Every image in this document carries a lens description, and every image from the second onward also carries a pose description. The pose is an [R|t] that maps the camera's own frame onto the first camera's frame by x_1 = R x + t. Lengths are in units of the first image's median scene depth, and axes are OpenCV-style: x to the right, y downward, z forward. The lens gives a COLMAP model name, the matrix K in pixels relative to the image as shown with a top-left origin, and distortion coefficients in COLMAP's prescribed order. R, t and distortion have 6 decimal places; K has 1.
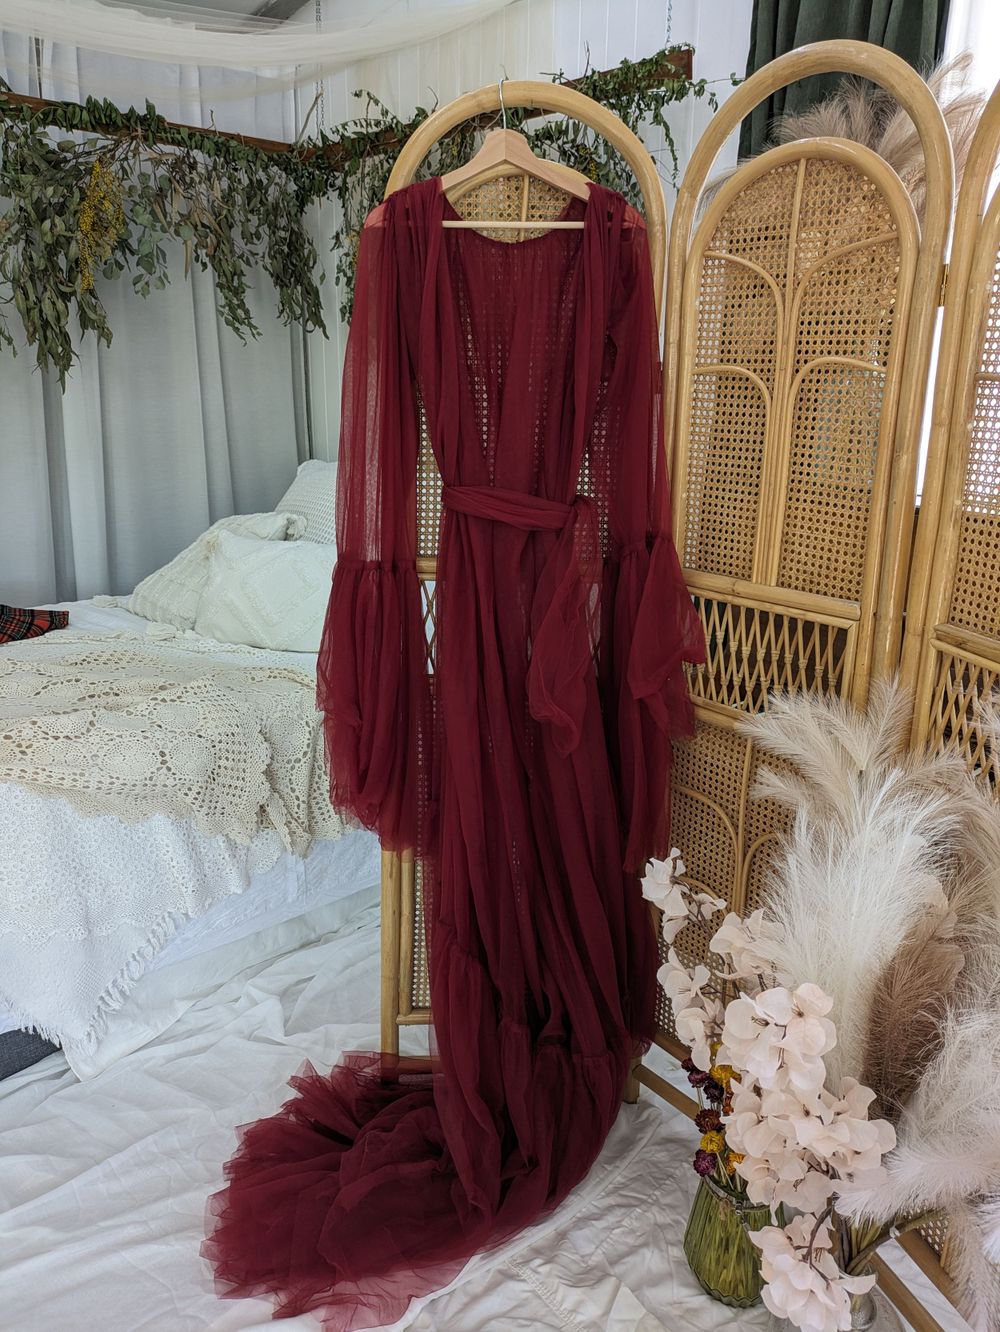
lens RADIAL K [[1040.2, 0, 500.0], [0, 1040.2, 666.0], [0, 0, 1]] dist [0.005184, -0.010080]
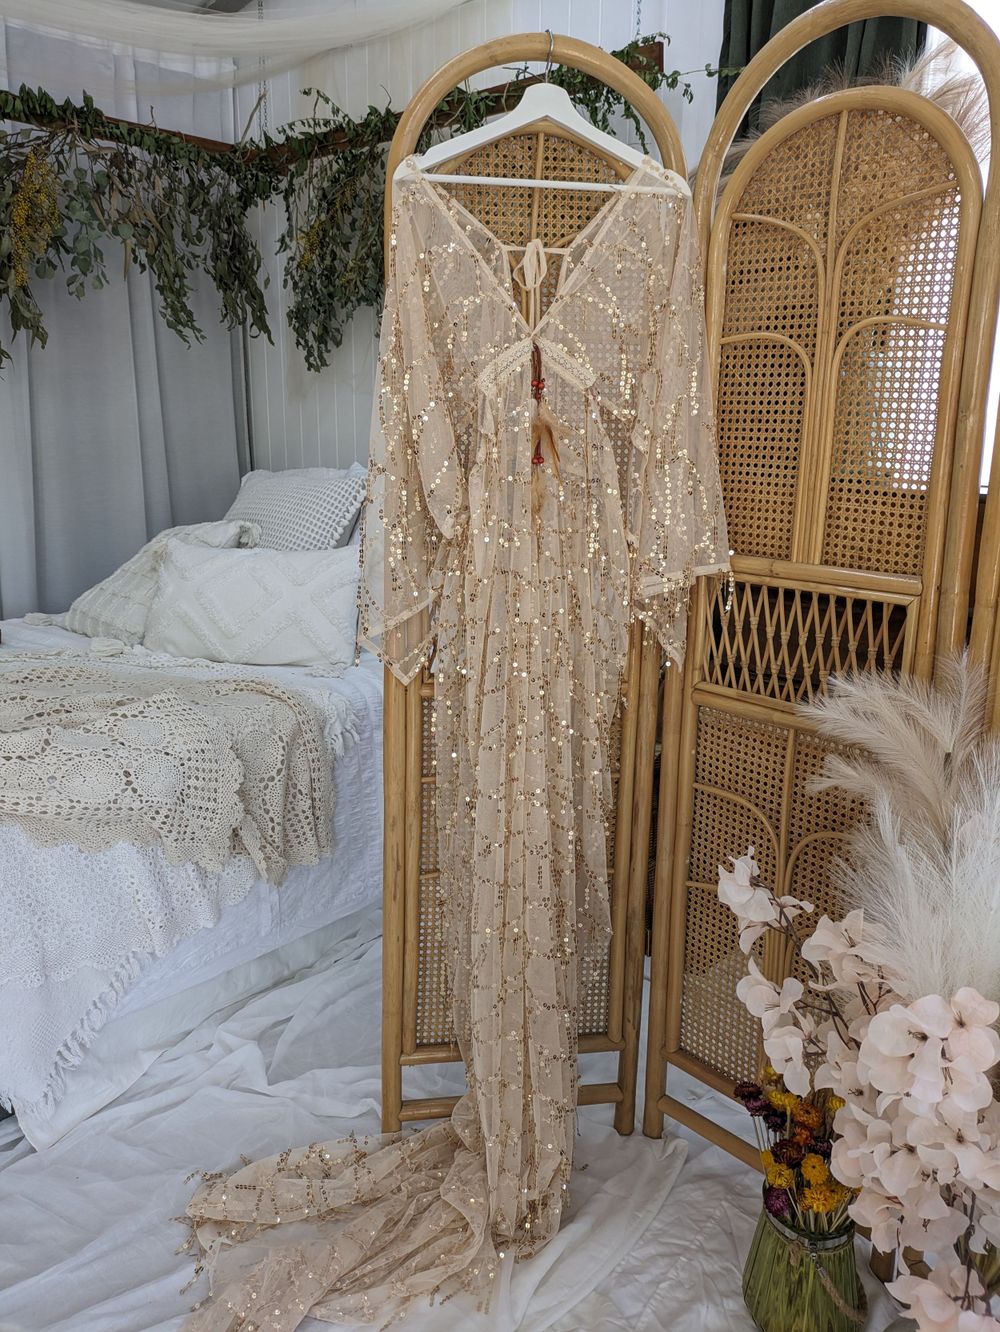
lens RADIAL K [[1041.2, 0, 499.5], [0, 1041.2, 641.7], [0, 0, 1]] dist [0.000147, 0.002370]
pose [[0.996416, -0.021753, 0.081745, -0.067776], [0.025896, 0.998415, -0.049959, 0.021607], [-0.080529, 0.051897, 0.995400, 0.064241]]
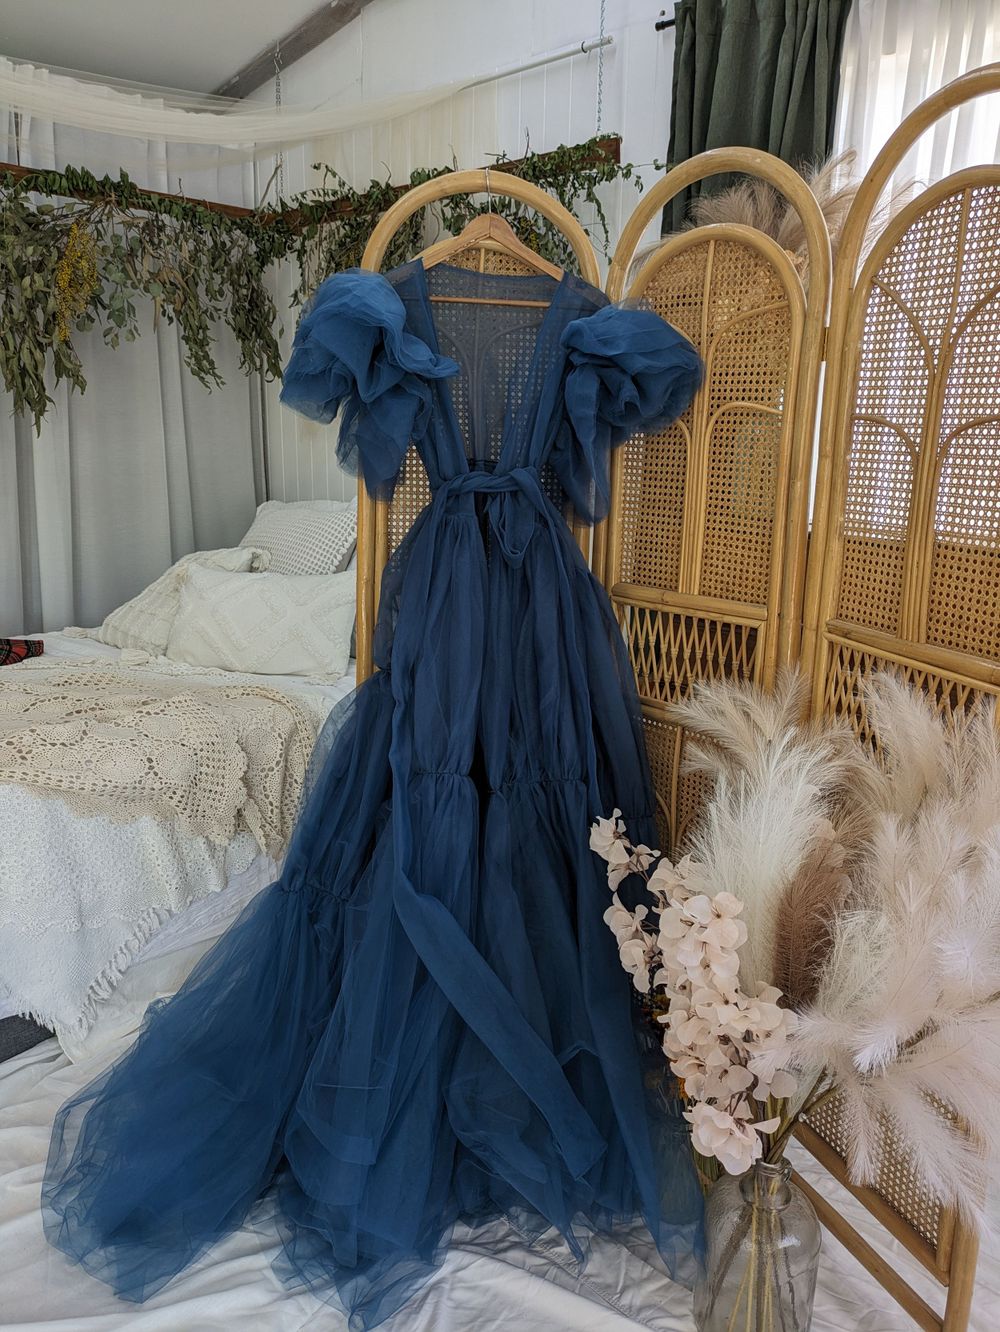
lens RADIAL K [[1040.2, 0, 500.0], [0, 1040.2, 666.0], [0, 0, 1]] dist [0.005184, -0.010080]
pose [[0.998237, -0.008837, 0.058689, -0.019004], [0.011618, 0.998818, -0.047205, 0.038201], [-0.058203, 0.047803, 0.997160, -0.105200]]
